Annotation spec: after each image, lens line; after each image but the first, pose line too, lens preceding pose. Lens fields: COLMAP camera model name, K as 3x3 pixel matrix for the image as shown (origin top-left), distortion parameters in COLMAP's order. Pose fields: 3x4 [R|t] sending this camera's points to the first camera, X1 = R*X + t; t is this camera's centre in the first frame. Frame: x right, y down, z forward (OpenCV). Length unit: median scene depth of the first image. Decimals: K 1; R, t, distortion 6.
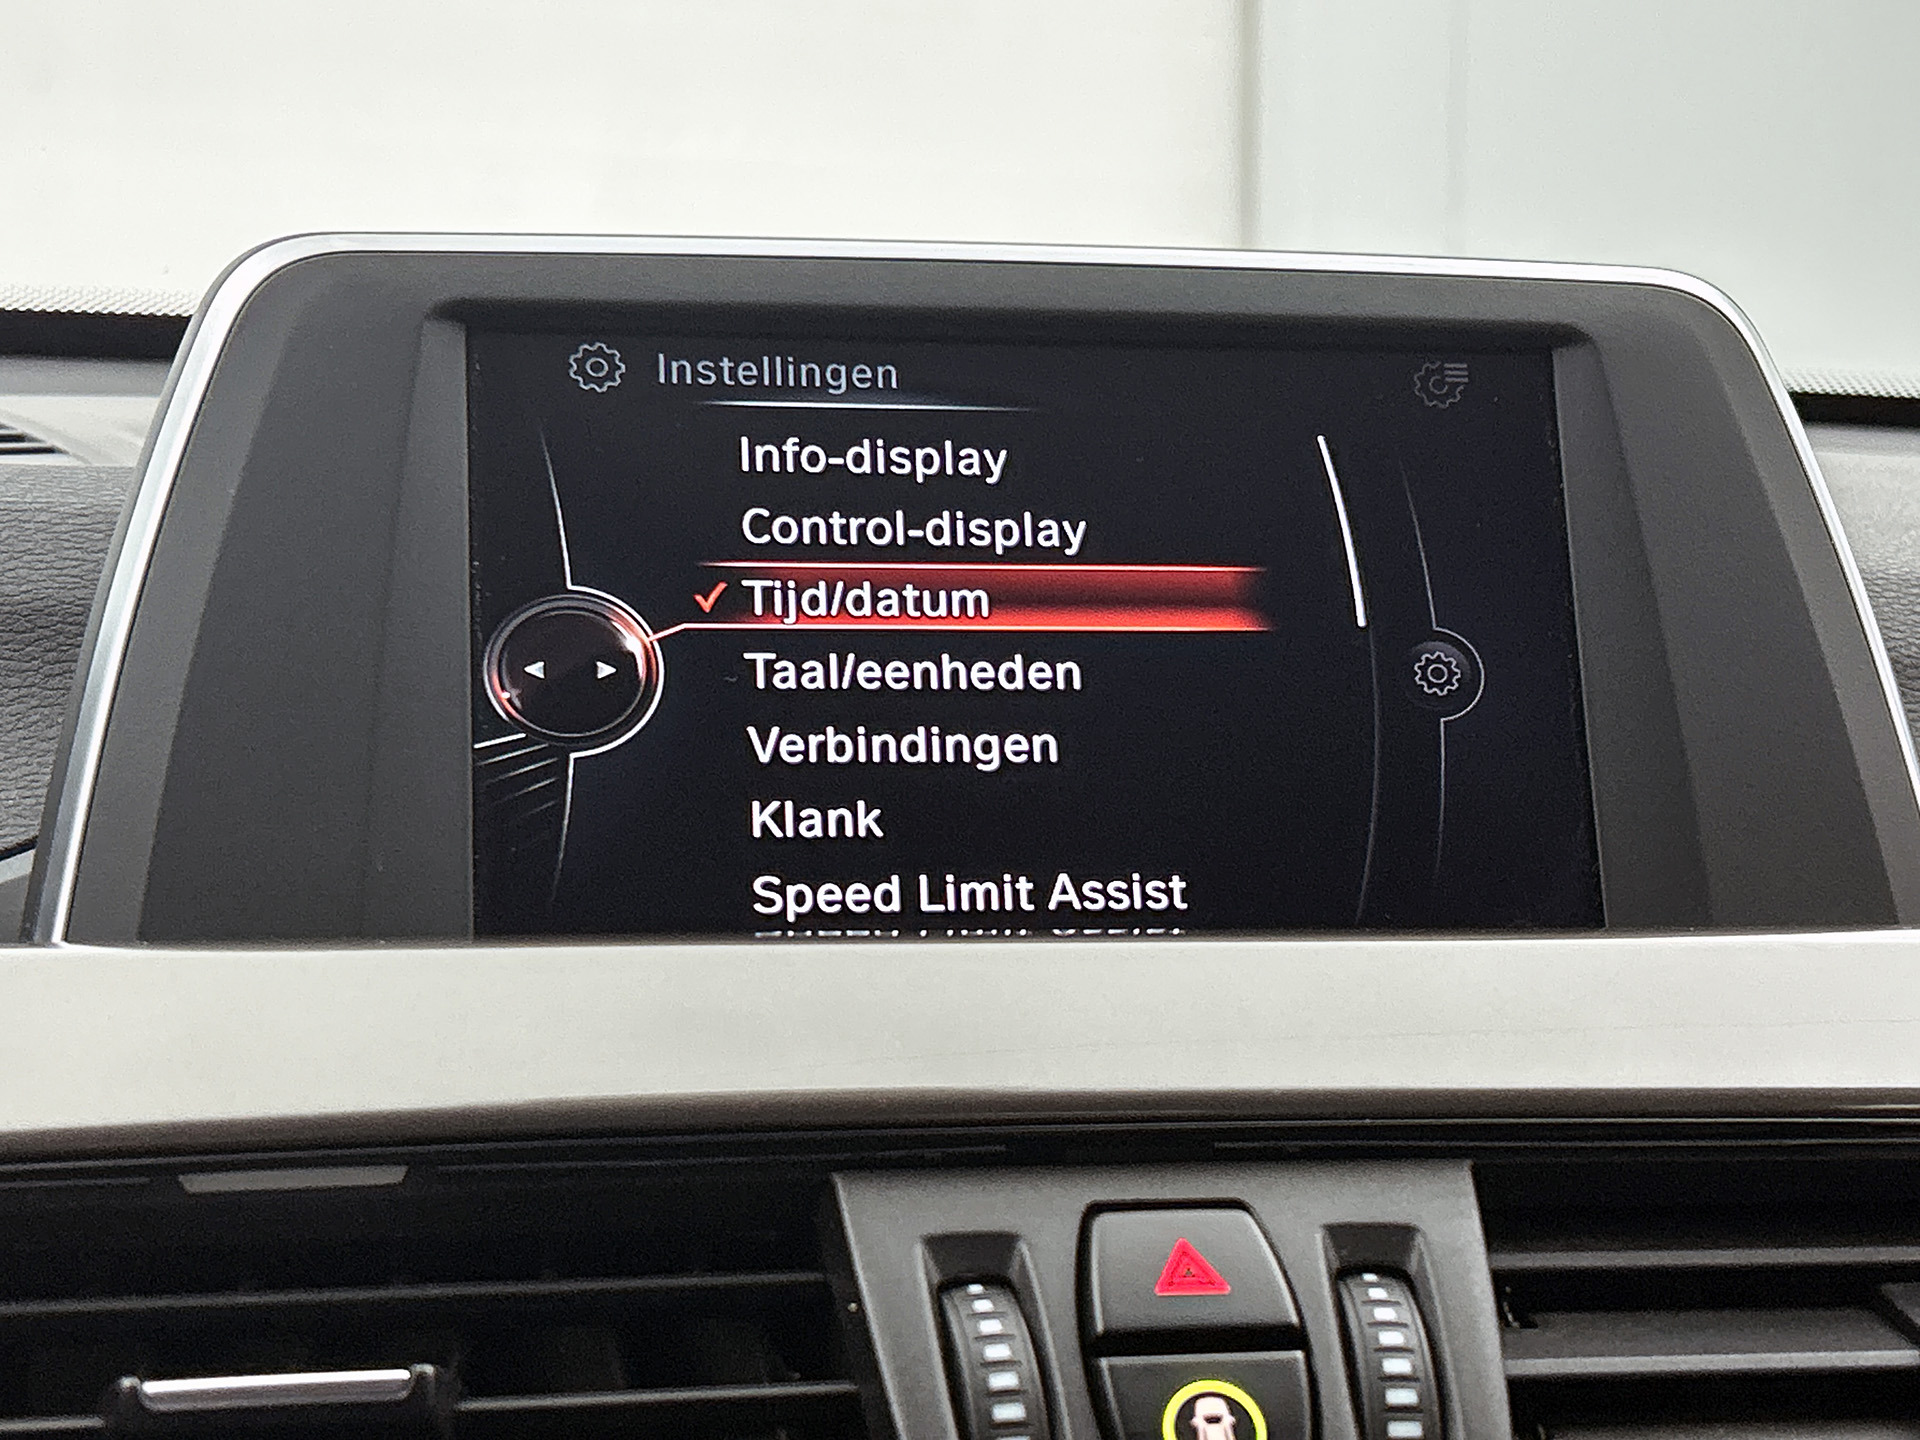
lens RADIAL K [[3202.6, 0, 955.9], [0, 3202.6, 747.8], [0, 0, 1]] dist [0.060781, 0.000000]
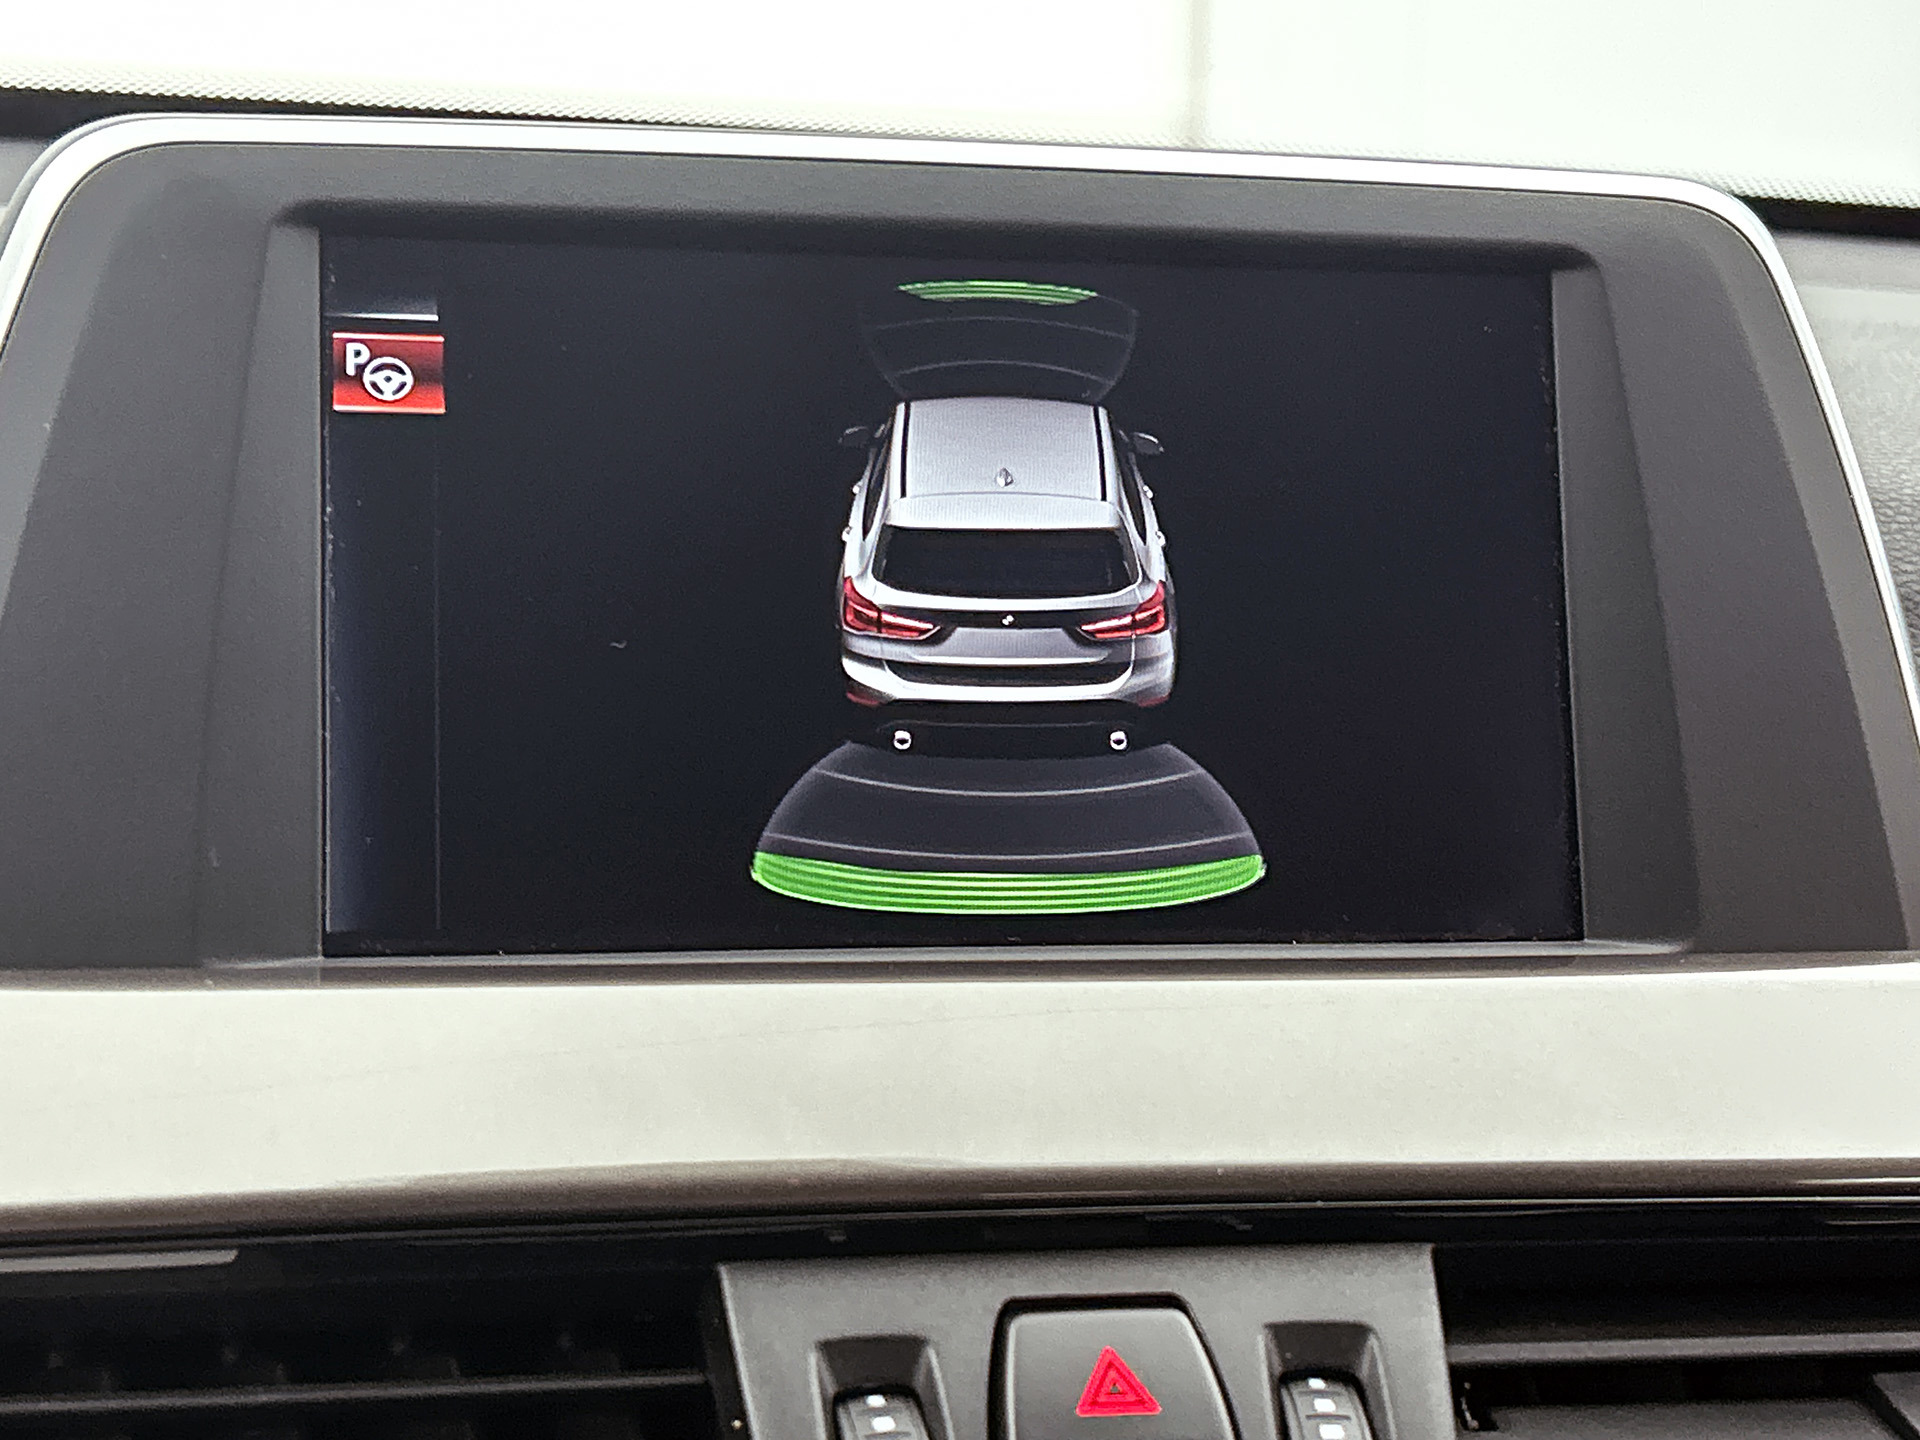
lens RADIAL K [[3264.6, 0, 965.9], [0, 3264.6, 736.9], [0, 0, 1]] dist [0.060361, 0.000000]
pose [[0.999335, 0.023091, 0.028214, 0.001213], [-0.025849, 0.994482, 0.101675, -0.103771], [-0.025711, -0.102337, 0.994418, 0.110147]]
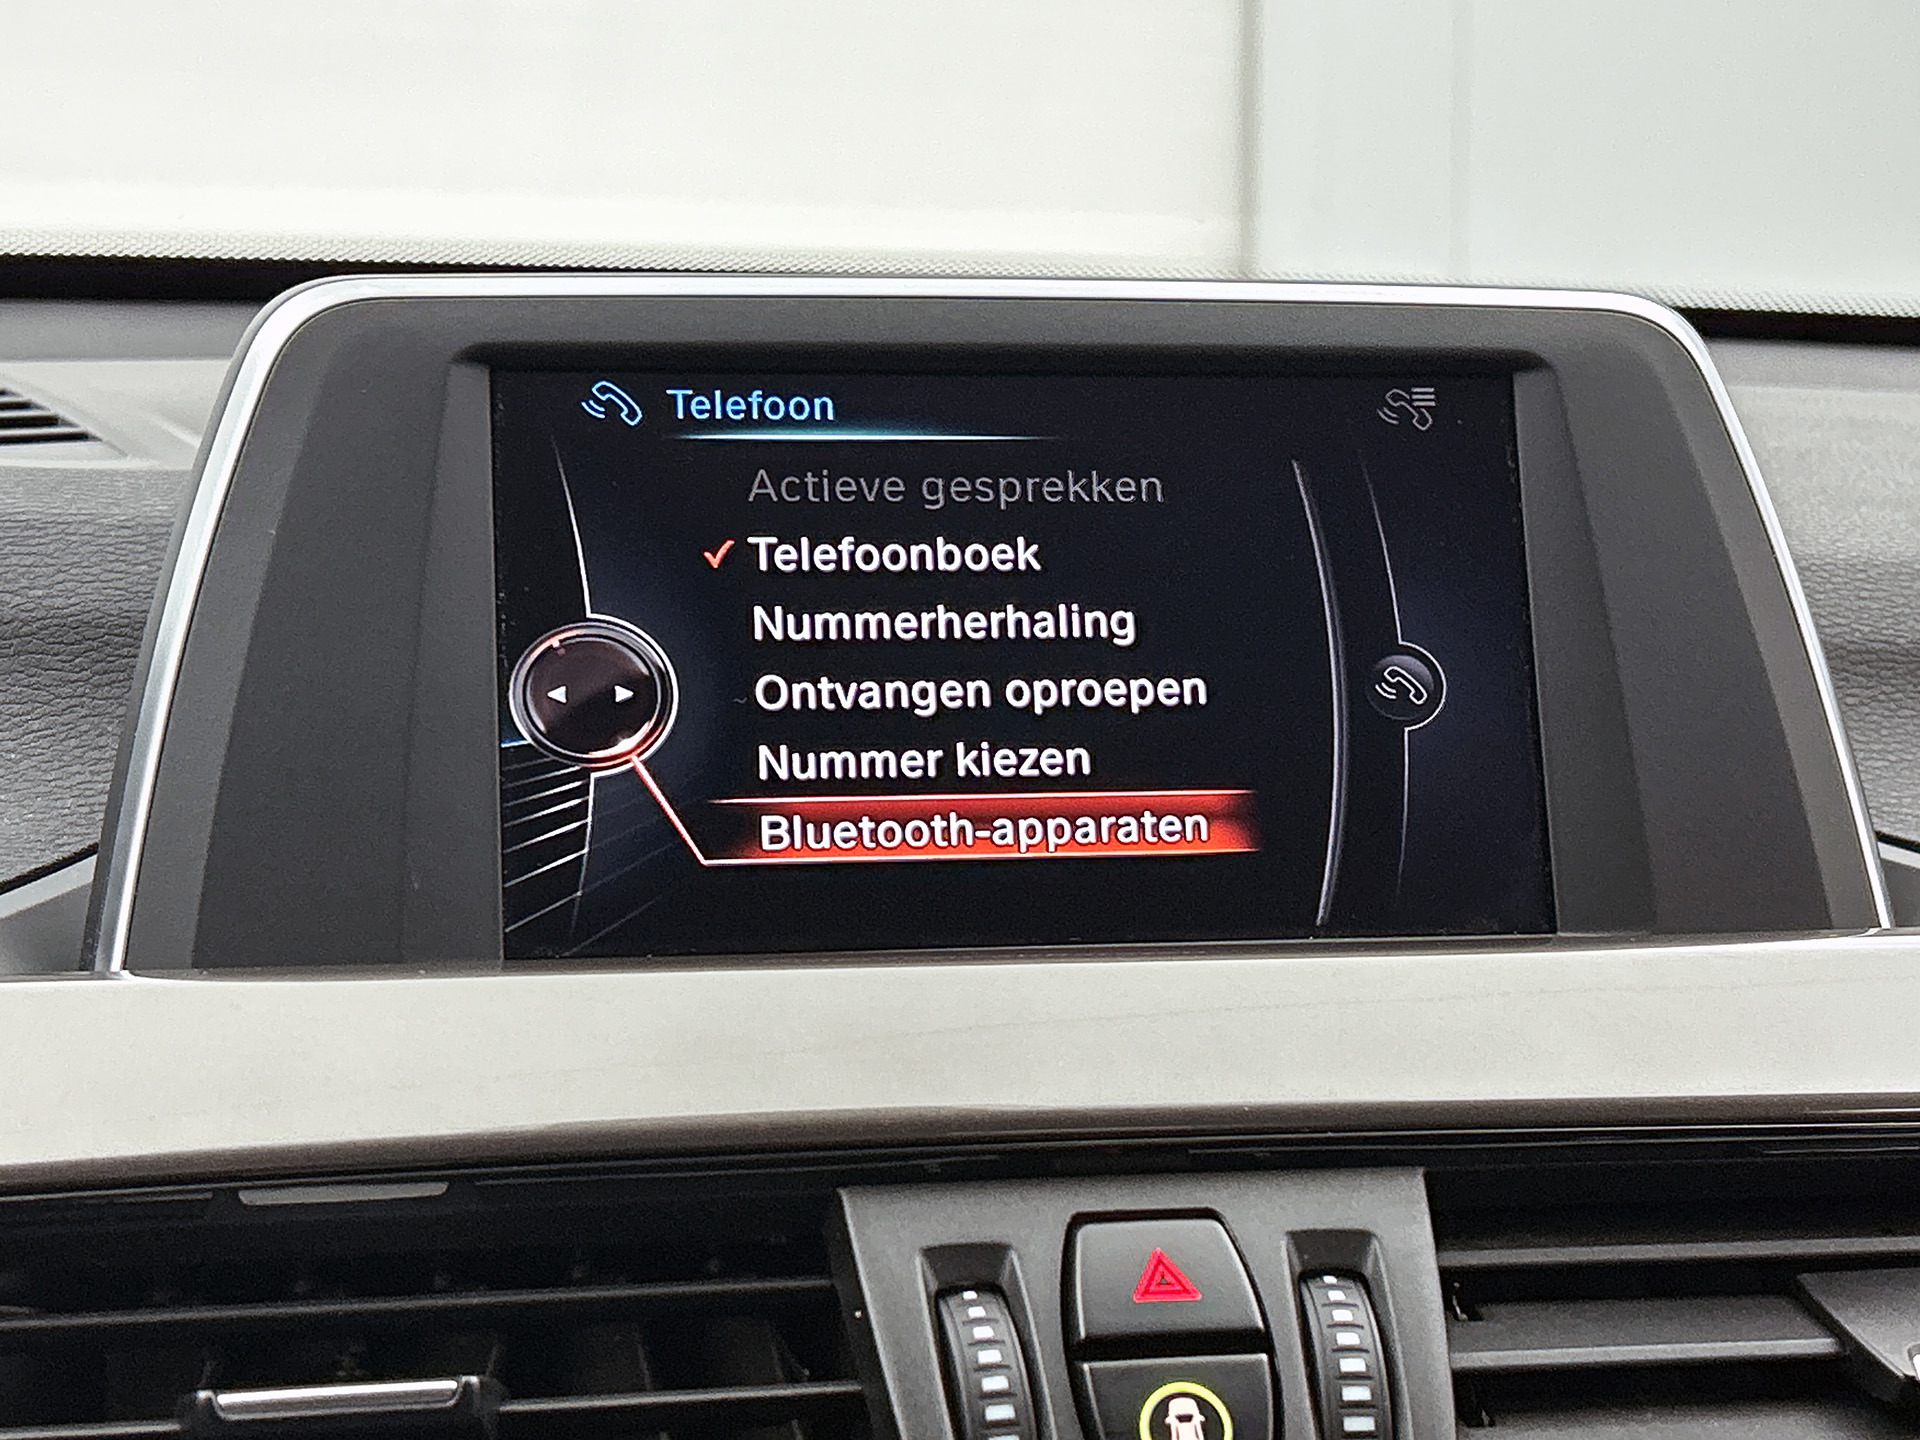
lens RADIAL K [[3264.6, 0, 968.0], [0, 3264.6, 713.3], [0, 0, 1]] dist [0.060361, 0.000000]
pose [[0.999984, -0.000898, 0.005513, -0.000380], [0.000603, 0.998576, 0.053346, -0.086469], [-0.005553, -0.053341, 0.998561, -0.102425]]
